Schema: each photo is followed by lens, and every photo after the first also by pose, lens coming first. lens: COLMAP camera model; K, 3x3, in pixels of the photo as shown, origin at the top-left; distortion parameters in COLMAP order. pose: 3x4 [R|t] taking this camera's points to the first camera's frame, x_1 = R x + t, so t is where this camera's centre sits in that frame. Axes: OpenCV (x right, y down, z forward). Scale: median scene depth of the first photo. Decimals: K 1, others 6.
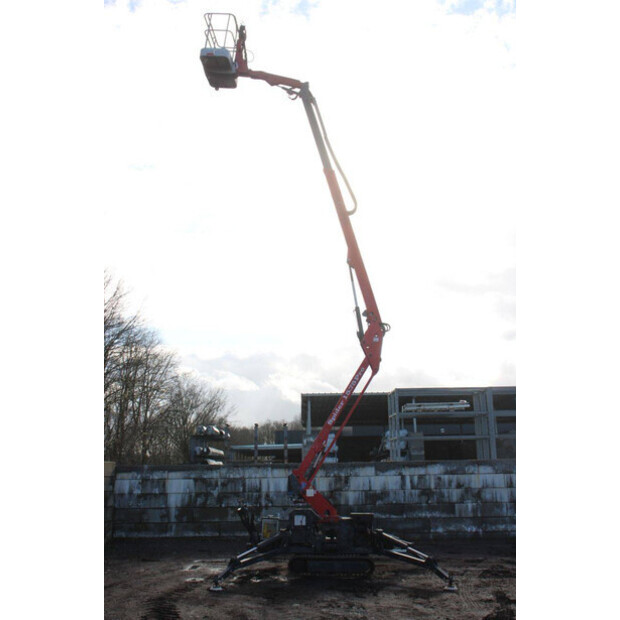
lens RADIAL K [[659.6, 0, 329.4], [0, 659.6, 287.4], [0, 0, 1]] dist [-0.023425, 0.000000]
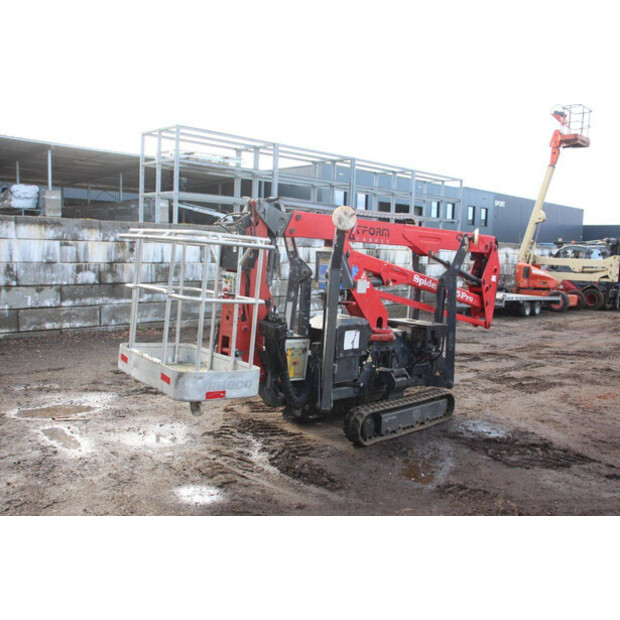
lens RADIAL K [[574.9, 0, 310.5], [0, 574.9, 308.0], [0, 0, 1]] dist [-0.060719, 0.000000]
pose [[0.754235, -0.029227, 0.655953, -0.222056], [-0.227307, 0.925614, 0.302607, 0.134353], [-0.616004, -0.377339, 0.691487, 0.468524]]
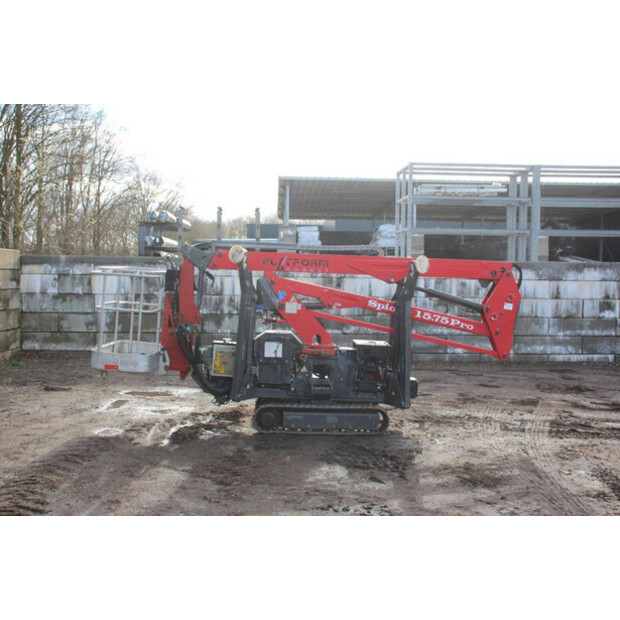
lens RADIAL K [[691.0, 0, 309.9], [0, 691.0, 312.8], [0, 0, 1]] dist [0.034794, 0.000000]
pose [[0.999575, 0.028082, 0.007834, -0.011018], [-0.029093, 0.943322, 0.330600, 0.069413], [0.001894, -0.330688, 0.943738, 0.259293]]
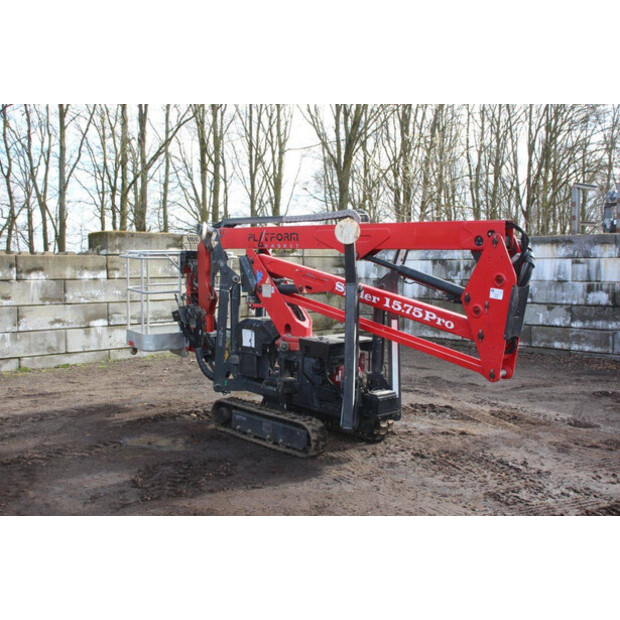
lens RADIAL K [[659.6, 0, 314.5], [0, 659.6, 309.4], [0, 0, 1]] dist [-0.023425, 0.000000]
pose [[0.652331, 0.062486, -0.755354, 0.252274], [0.210347, 0.942522, 0.259626, 0.130227], [0.728161, -0.328249, 0.601693, 0.462631]]
